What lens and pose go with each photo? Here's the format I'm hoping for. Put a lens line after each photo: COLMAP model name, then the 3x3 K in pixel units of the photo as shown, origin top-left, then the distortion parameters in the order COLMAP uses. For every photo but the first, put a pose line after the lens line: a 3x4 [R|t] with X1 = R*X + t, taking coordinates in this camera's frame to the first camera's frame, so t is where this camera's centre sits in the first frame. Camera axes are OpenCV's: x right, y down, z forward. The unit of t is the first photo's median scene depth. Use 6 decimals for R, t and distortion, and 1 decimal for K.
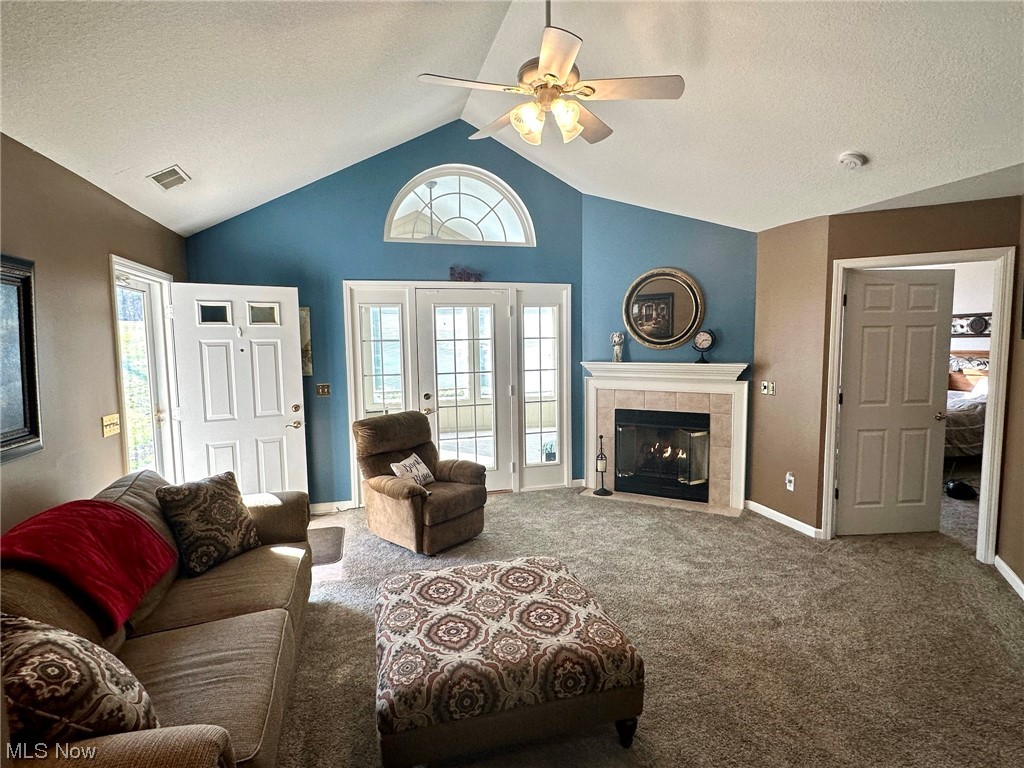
lens RADIAL K [[529.7, 0, 509.3], [0, 529.7, 385.4], [0, 0, 1]] dist [-0.000512, -0.000248]
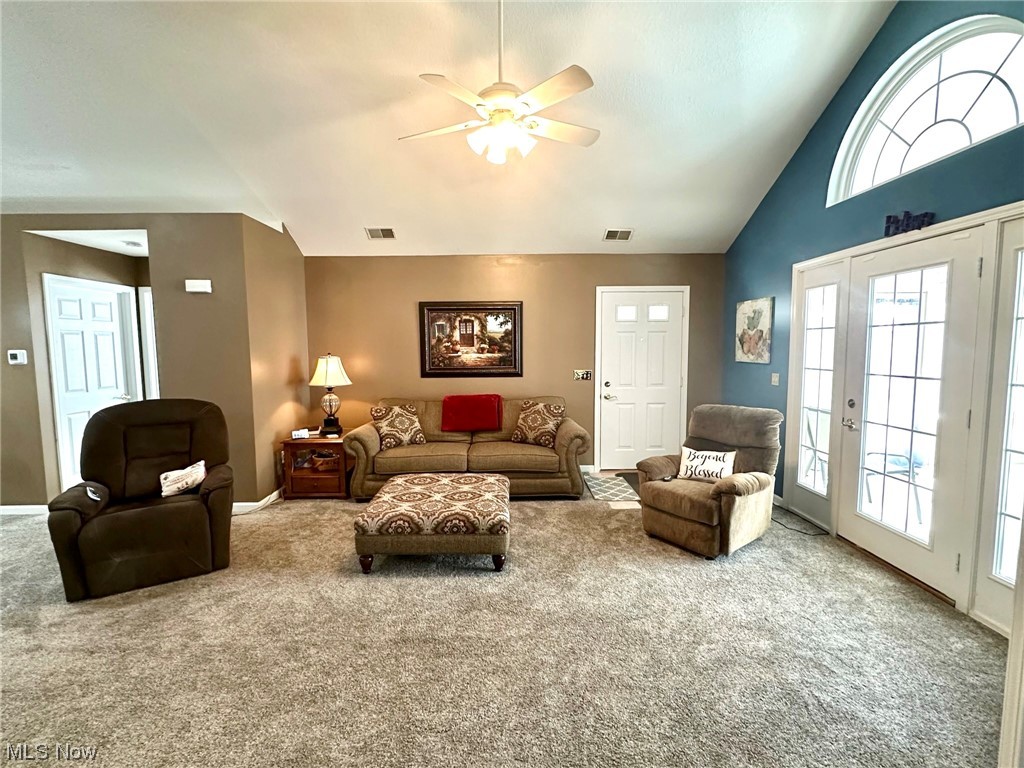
lens RADIAL K [[460.2, 0, 510.7], [0, 460.2, 382.3], [0, 0, 1]] dist [0.000184, 0.000507]
pose [[-0.253345, 0.095827, -0.962618, 0.605696], [-0.073539, 0.990294, 0.117936, -0.050825], [0.964577, 0.100669, -0.243839, 0.727000]]
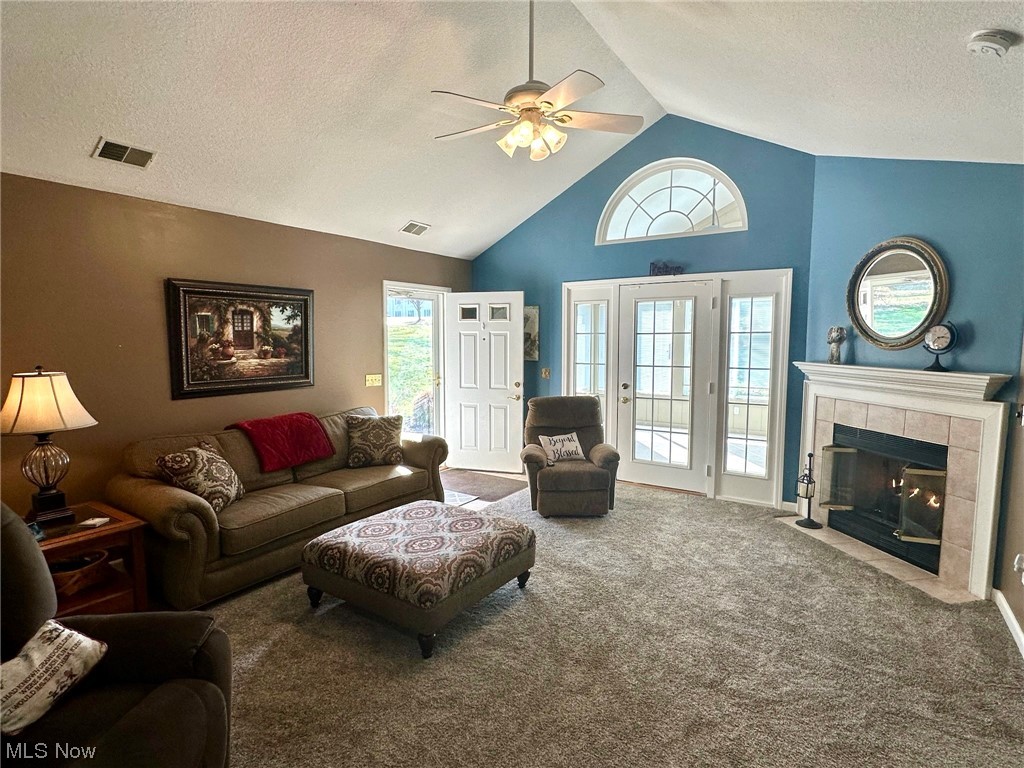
lens RADIAL K [[529.7, 0, 509.6], [0, 529.7, 382.7], [0, 0, 1]] dist [-0.000512, -0.000248]
pose [[0.651695, 0.080437, -0.754204, 0.520168], [-0.074856, 0.996327, 0.041578, -0.013610], [0.754779, 0.029361, 0.655322, 0.130055]]
